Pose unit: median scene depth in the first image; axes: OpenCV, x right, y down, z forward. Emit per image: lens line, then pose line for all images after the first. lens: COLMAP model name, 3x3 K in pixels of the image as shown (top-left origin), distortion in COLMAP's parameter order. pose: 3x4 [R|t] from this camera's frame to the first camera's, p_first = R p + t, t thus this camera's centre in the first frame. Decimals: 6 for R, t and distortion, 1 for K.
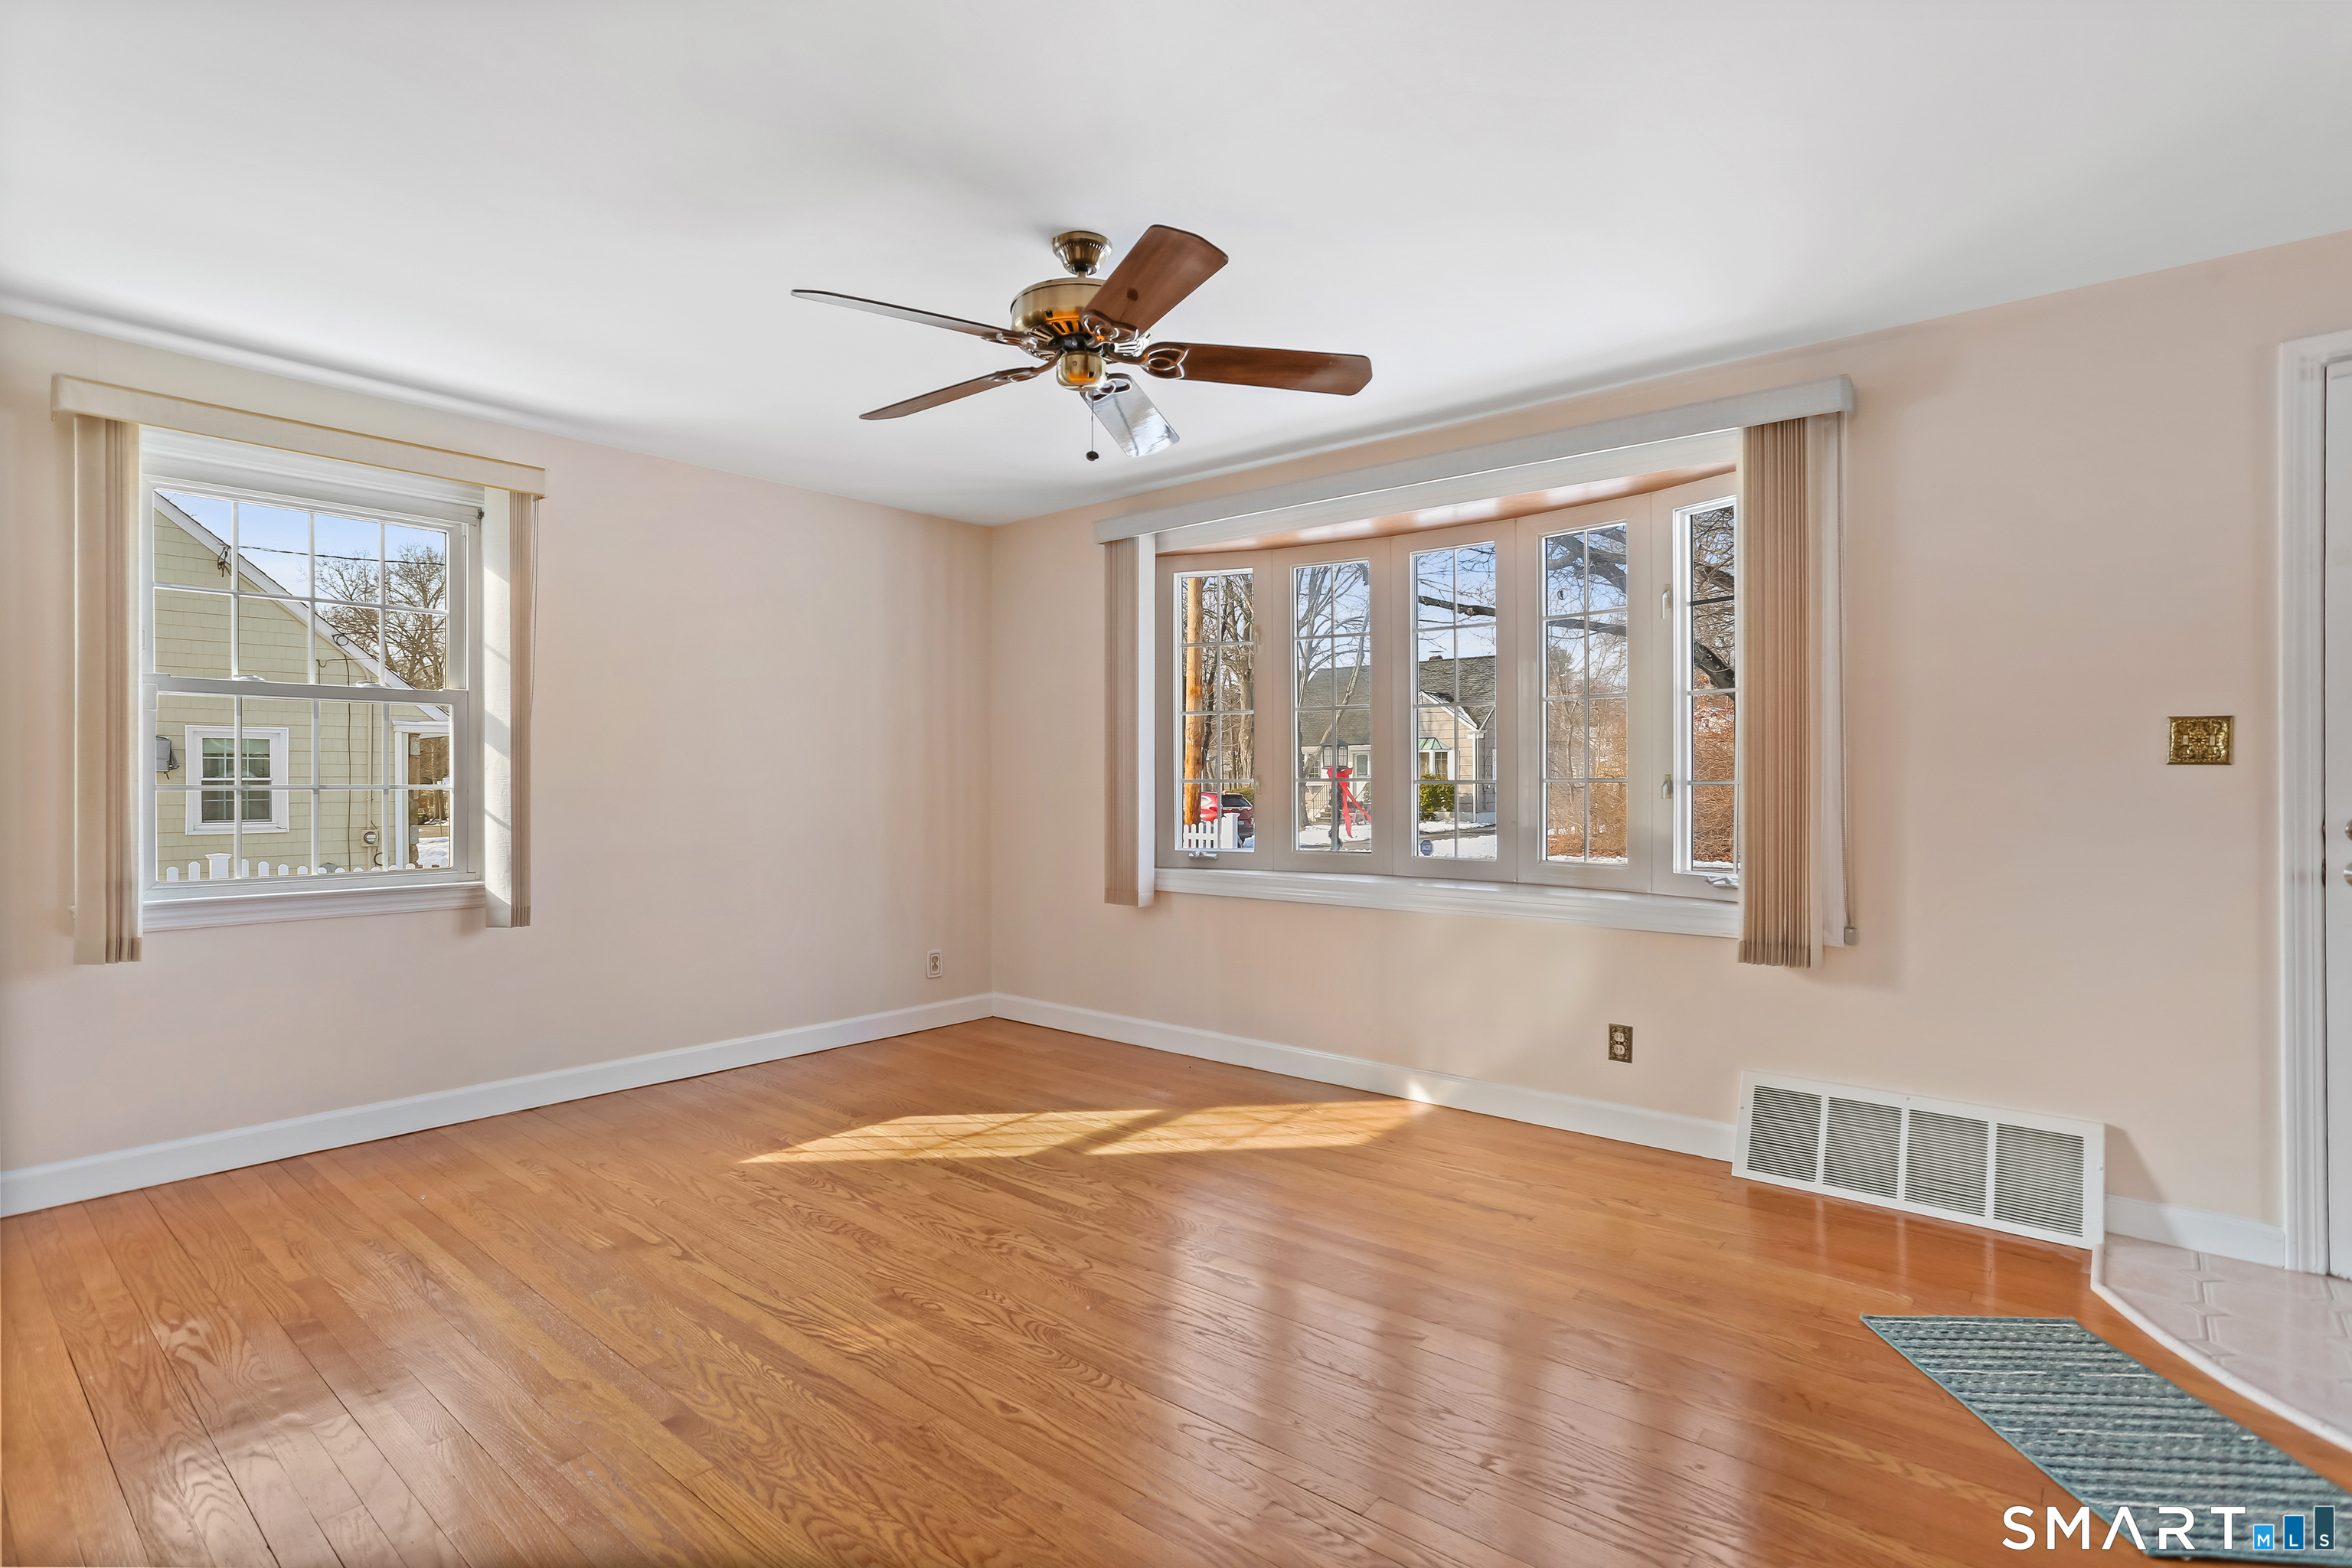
lens RADIAL K [[1143.8, 0, 1176.0], [0, 1143.8, 784.0], [0, 0, 1]] dist [-0.051661, 0.028338]
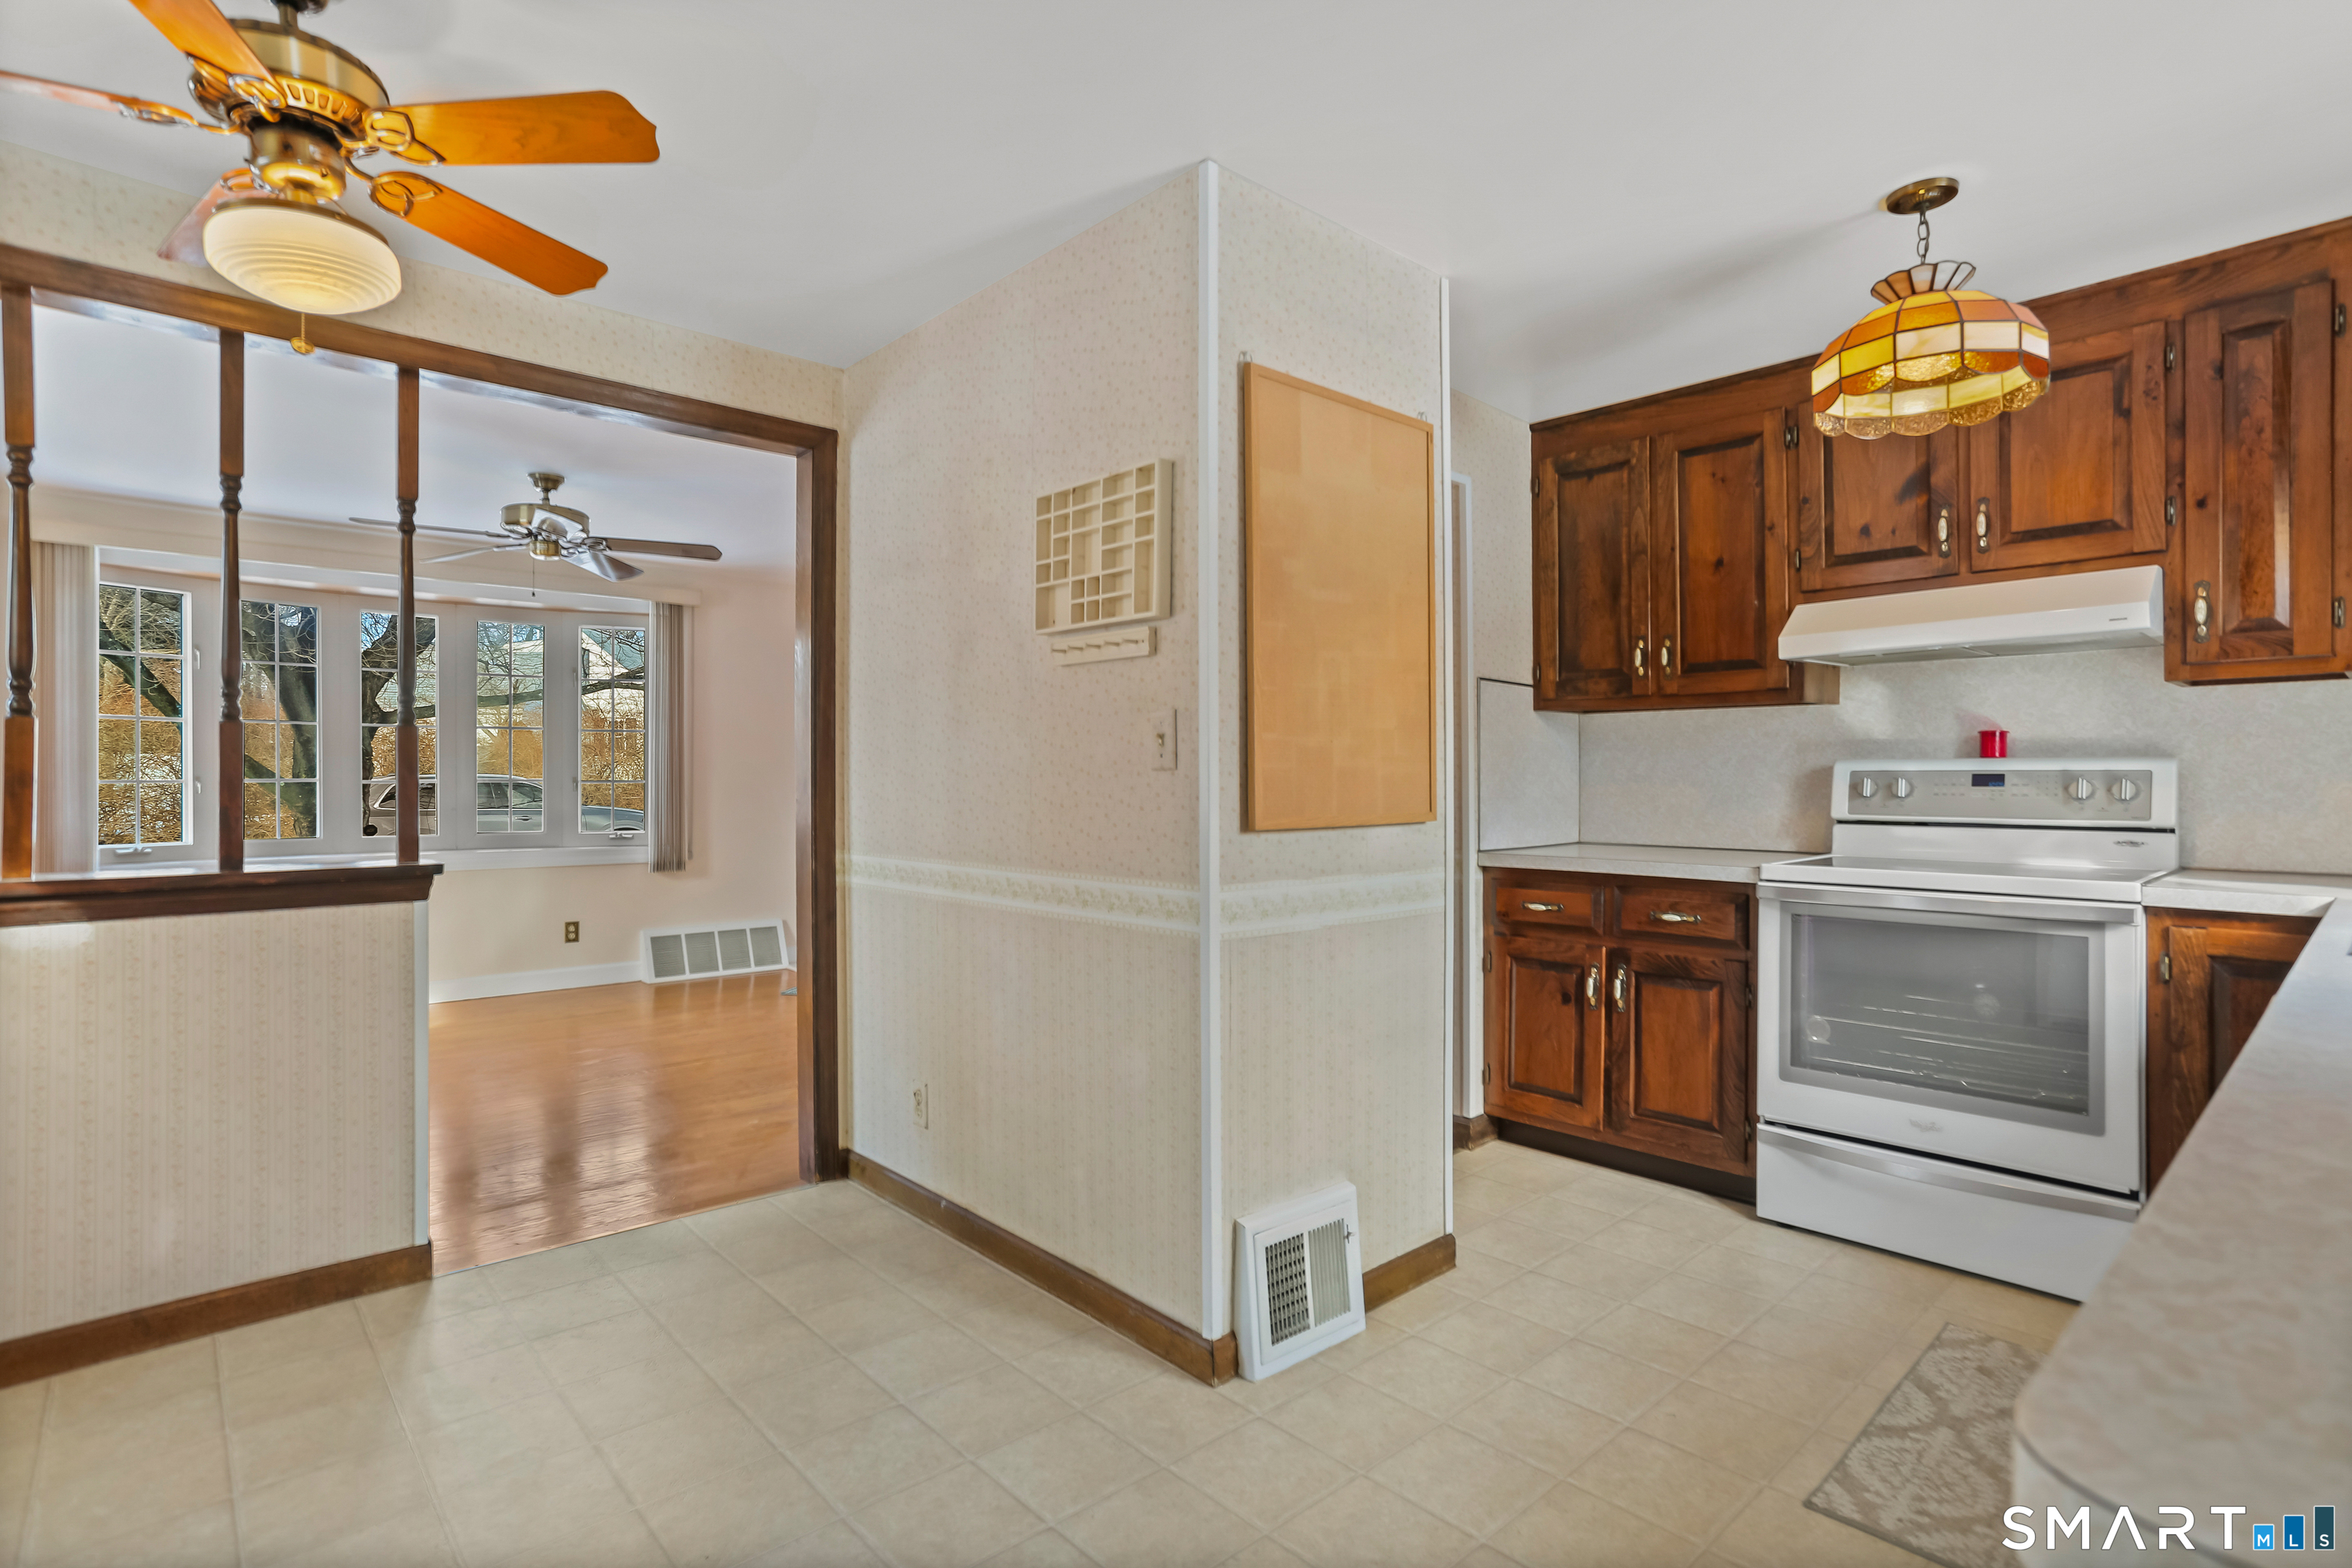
lens RADIAL K [[1132.3, 0, 1168.3], [0, 1132.3, 766.1], [0, 0, 1]] dist [-0.051425, 0.031130]
pose [[0.136450, 0.011791, 0.990577, -1.345214], [0.010253, 0.999859, -0.013314, 0.002925], [-0.990594, 0.011973, 0.136310, -0.180808]]
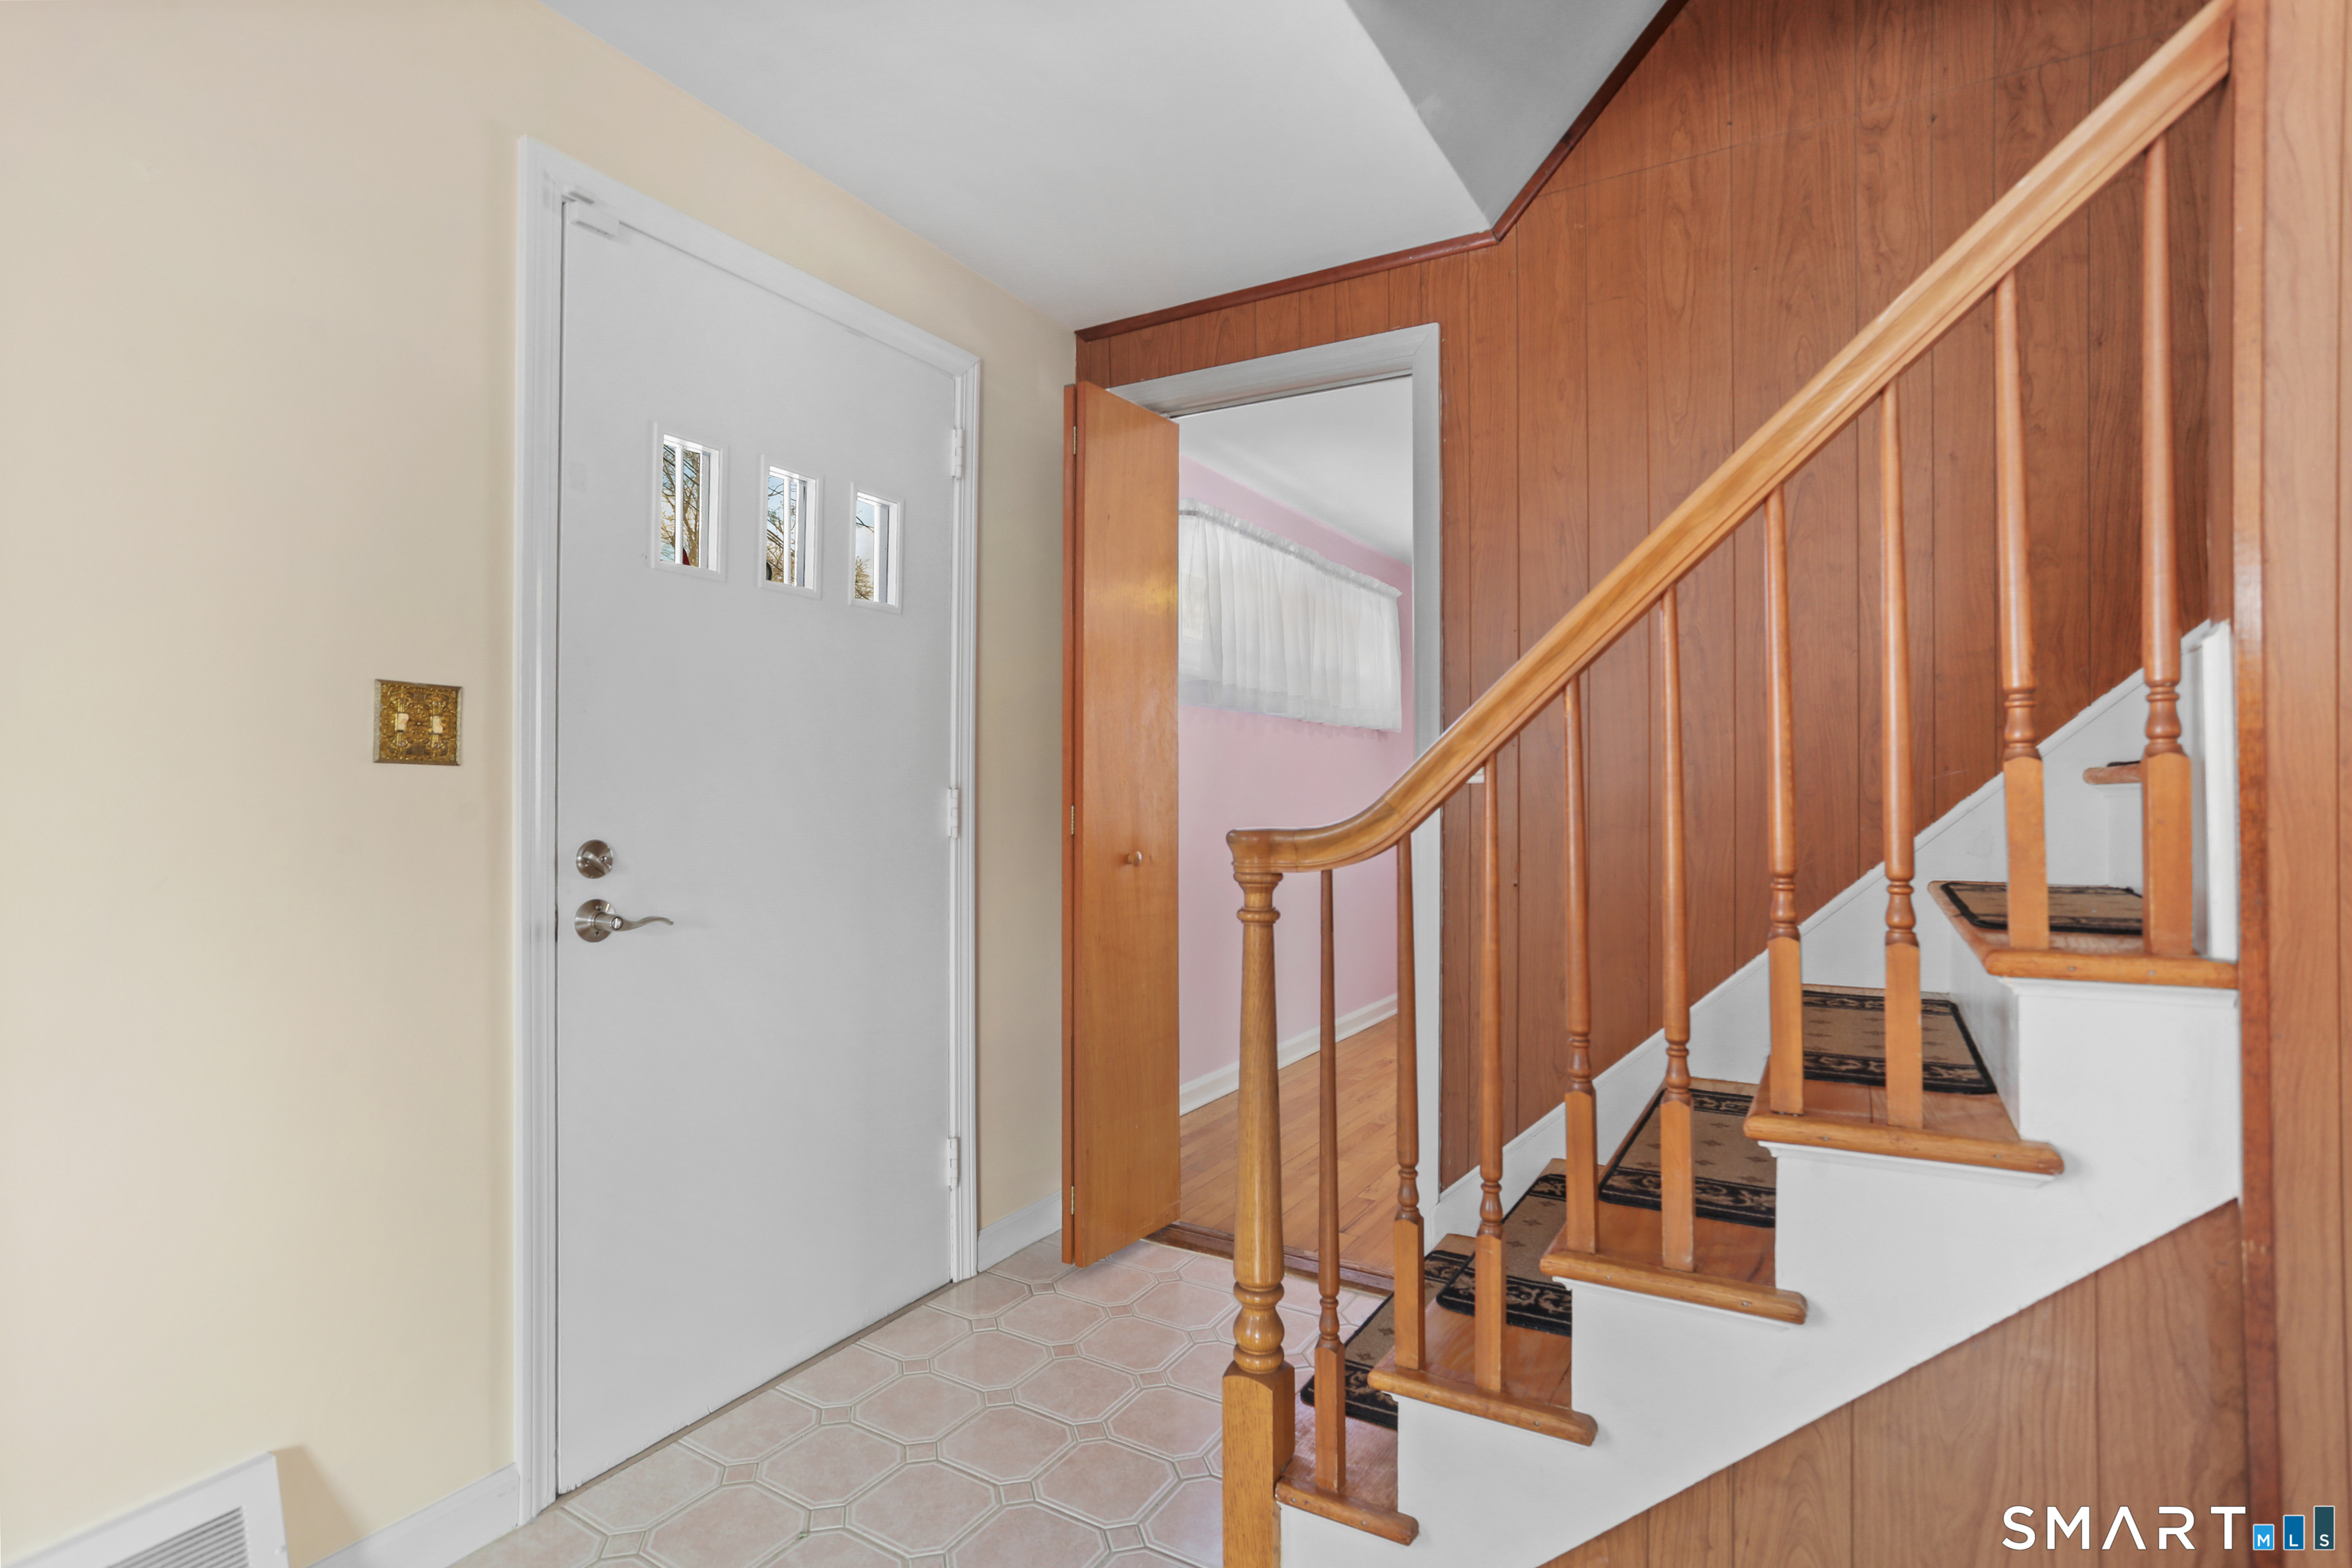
lens RADIAL K [[1143.8, 0, 1176.0], [0, 1143.8, 784.0], [0, 0, 1]] dist [-0.051661, 0.028338]
pose [[-0.170072, 0.006865, 0.985408, 0.213535], [0.000971, 0.999976, -0.006799, -0.001423], [-0.985431, -0.000200, -0.170075, 0.585433]]
